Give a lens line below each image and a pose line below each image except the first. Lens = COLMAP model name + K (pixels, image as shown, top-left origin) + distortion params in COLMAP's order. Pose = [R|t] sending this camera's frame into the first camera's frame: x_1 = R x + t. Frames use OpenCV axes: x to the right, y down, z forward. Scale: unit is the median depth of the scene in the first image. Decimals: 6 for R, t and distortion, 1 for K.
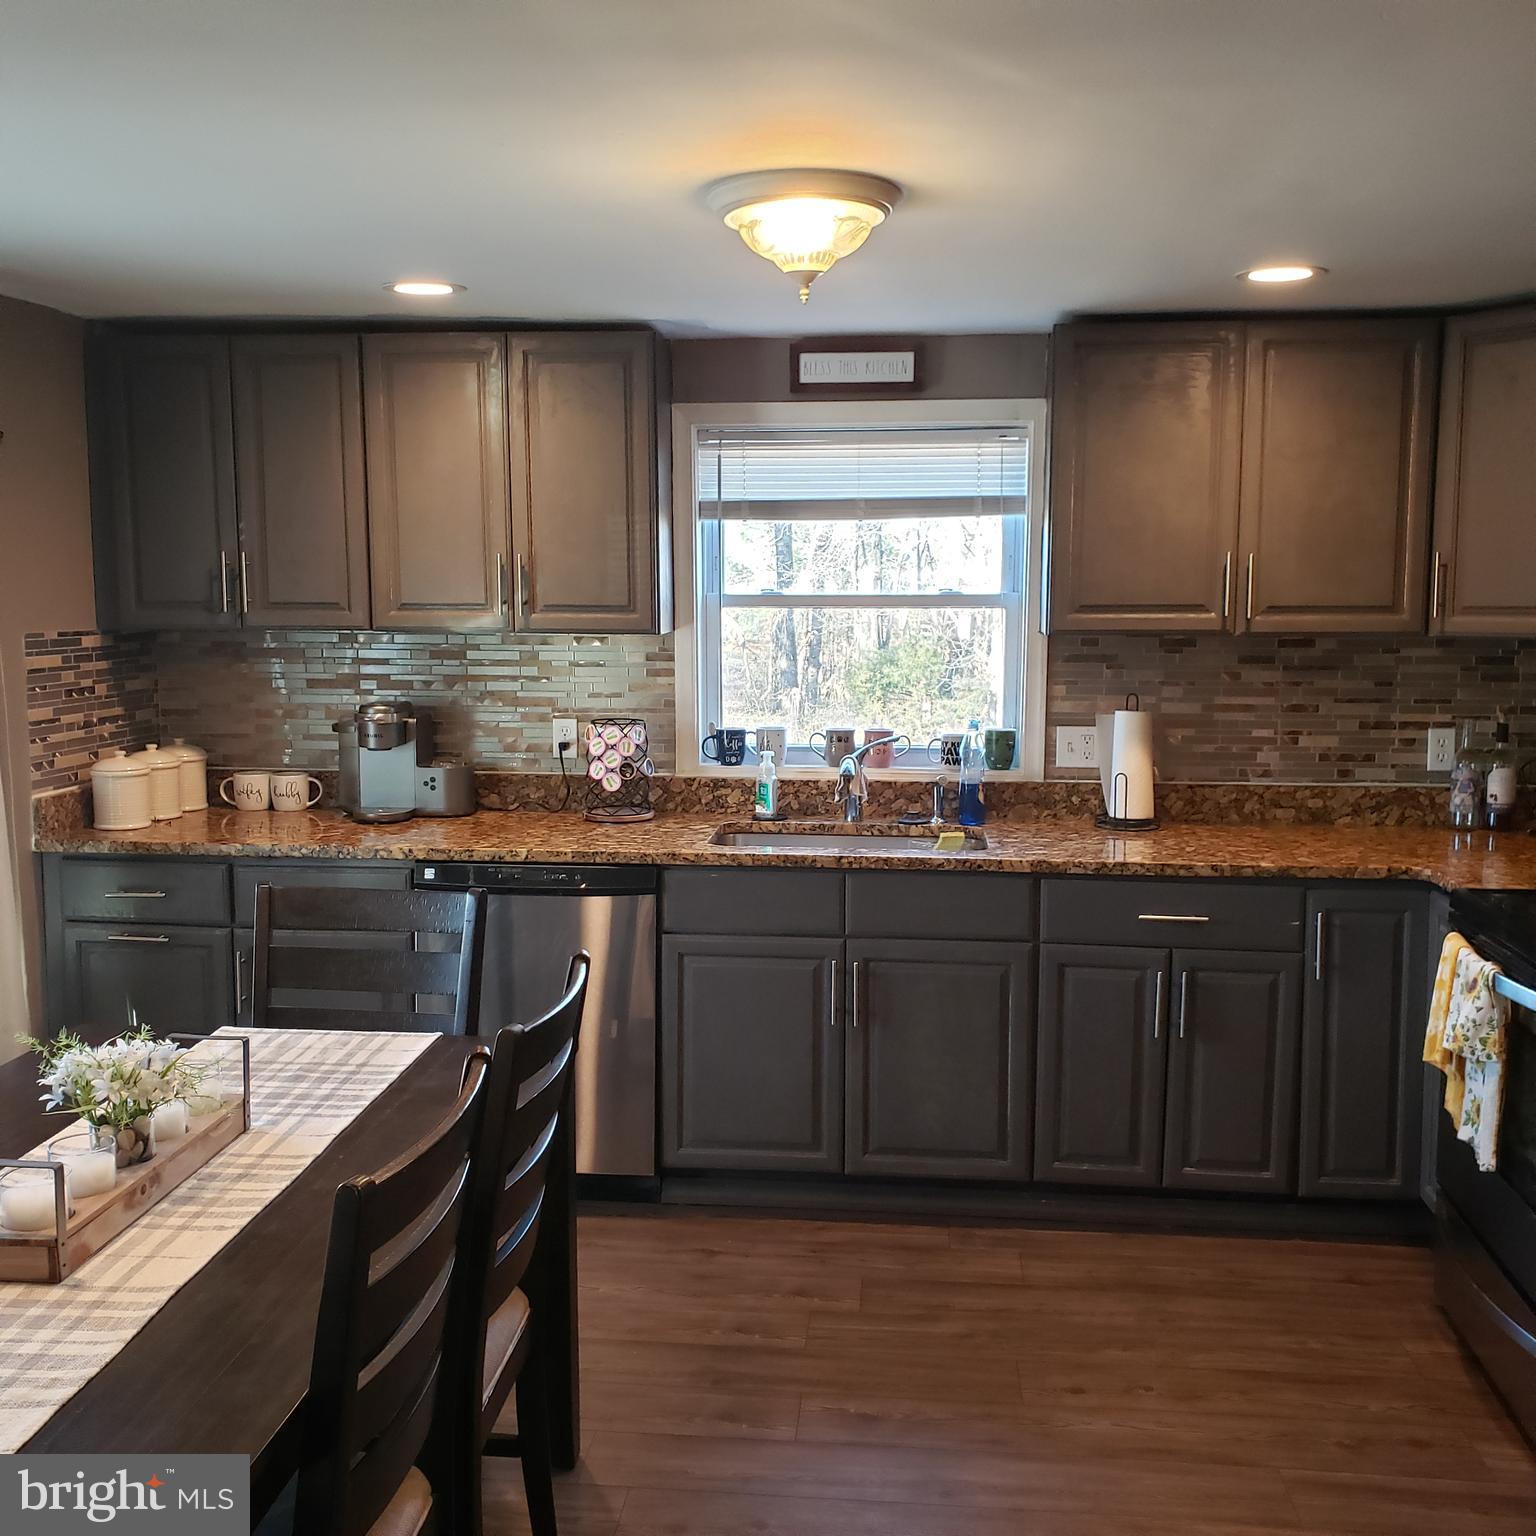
lens RADIAL K [[1584.6, 0, 745.4], [0, 1584.6, 789.4], [0, 0, 1]] dist [0.135492, -0.283375]
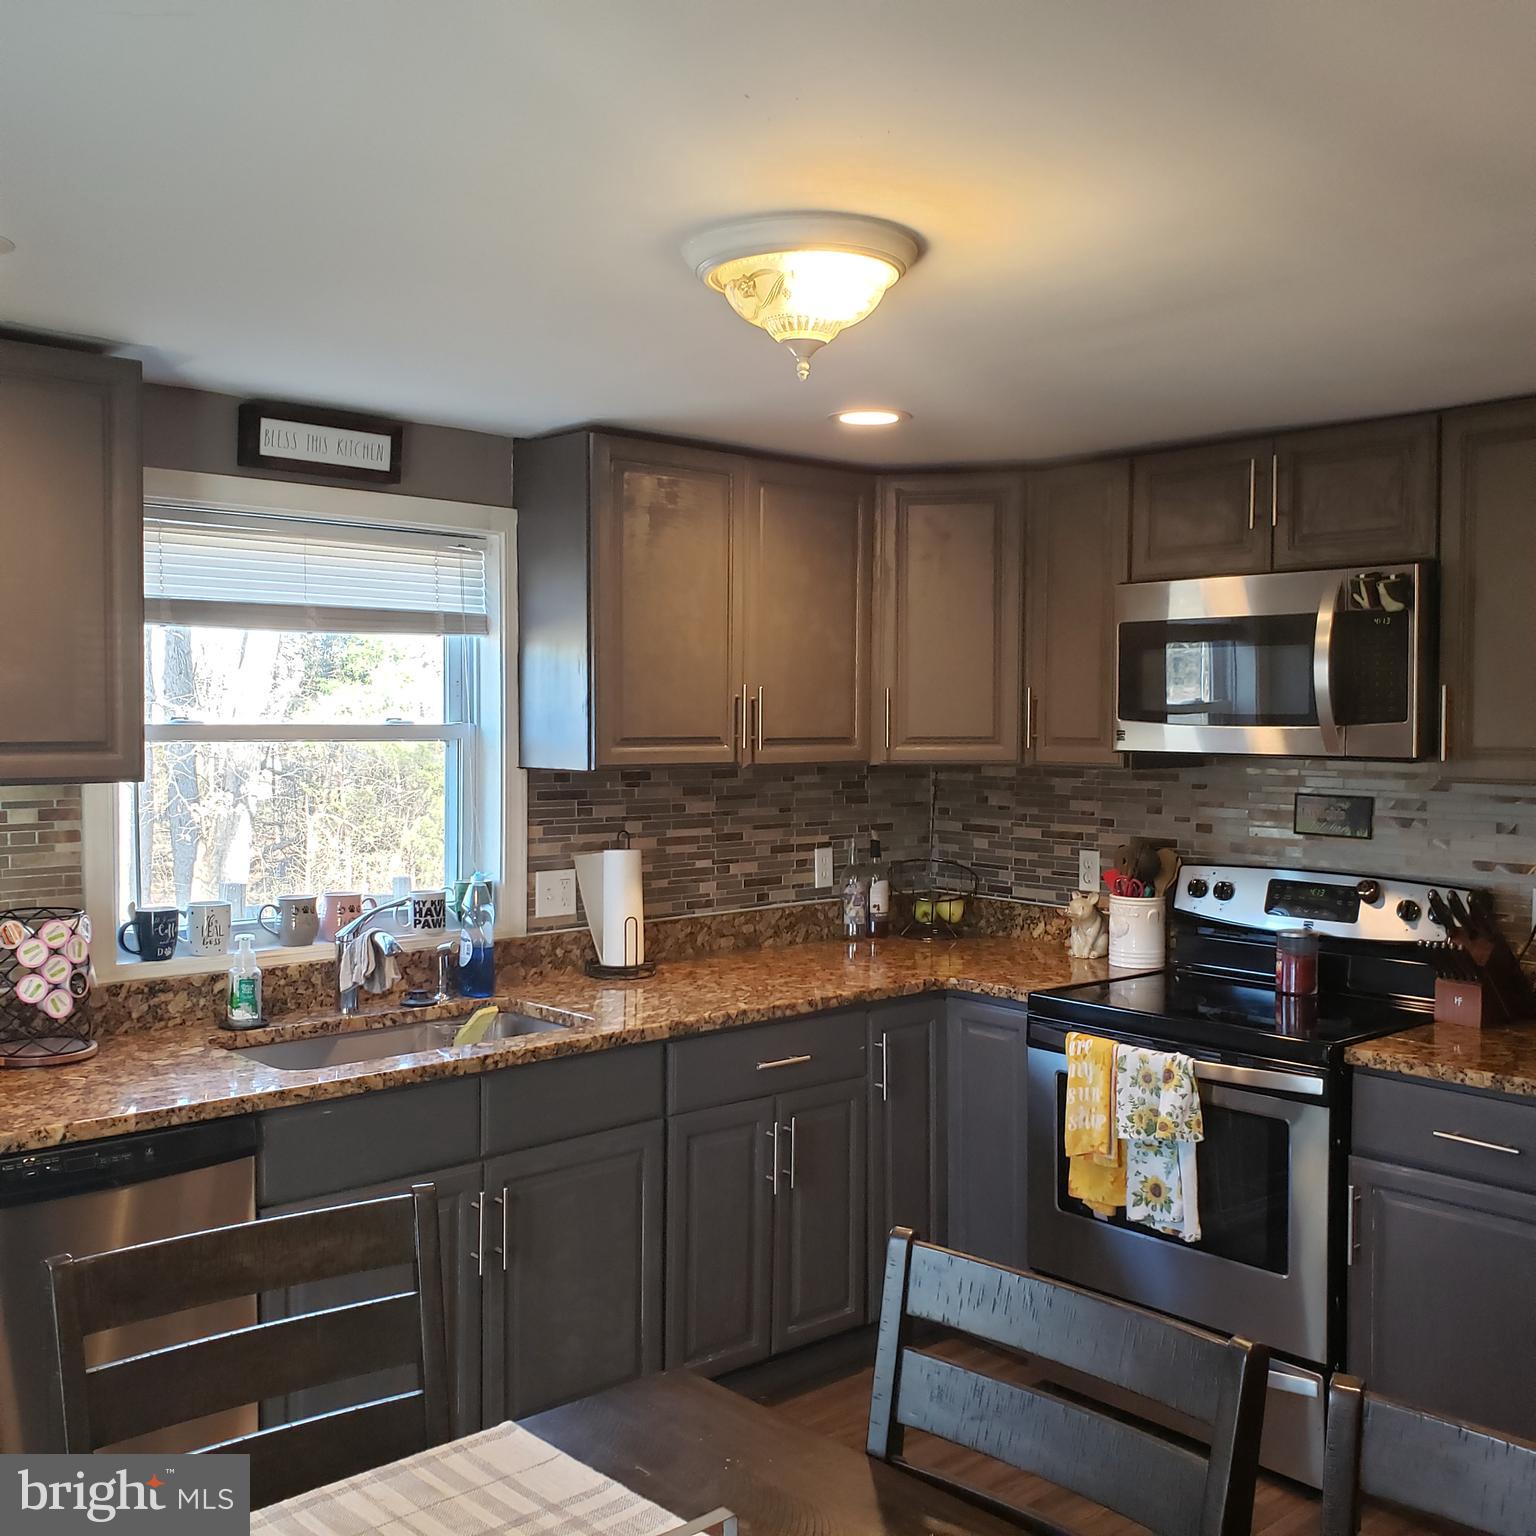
lens RADIAL K [[1587.2, 0, 760.4], [0, 1587.2, 777.7], [0, 0, 1]] dist [0.217970, -0.634217]
pose [[0.660787, -0.029021, 0.750012, -0.400047], [0.092418, 0.994794, -0.042931, -0.043379], [-0.744862, 0.097683, 0.660030, 0.321263]]
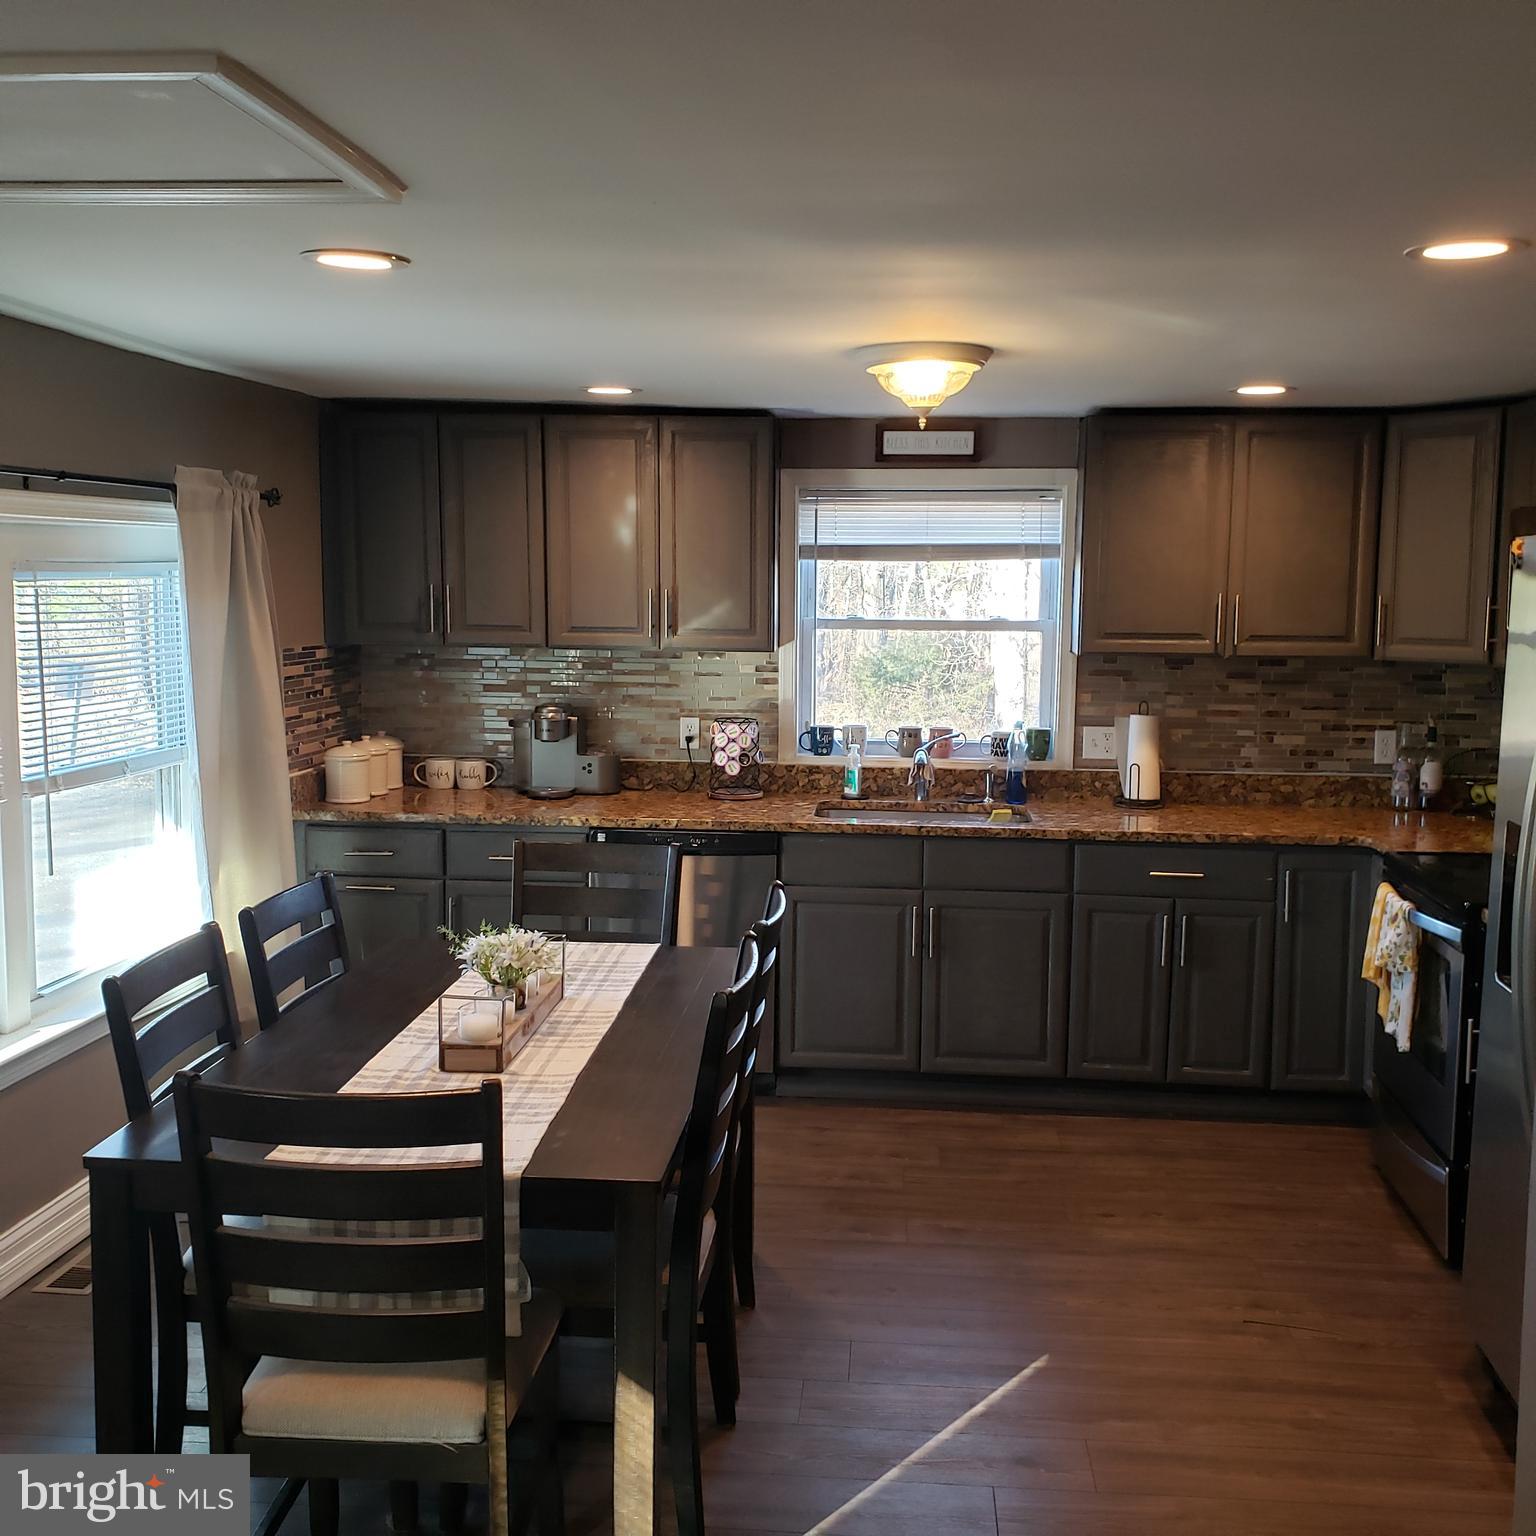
lens RADIAL K [[1587.2, 0, 760.4], [0, 1587.2, 777.7], [0, 0, 1]] dist [0.217970, -0.634217]
pose [[0.999792, 0.006875, 0.019191, -0.086921], [-0.006863, 0.999976, -0.000713, 0.003865], [-0.019195, 0.000582, 0.999816, -0.271443]]
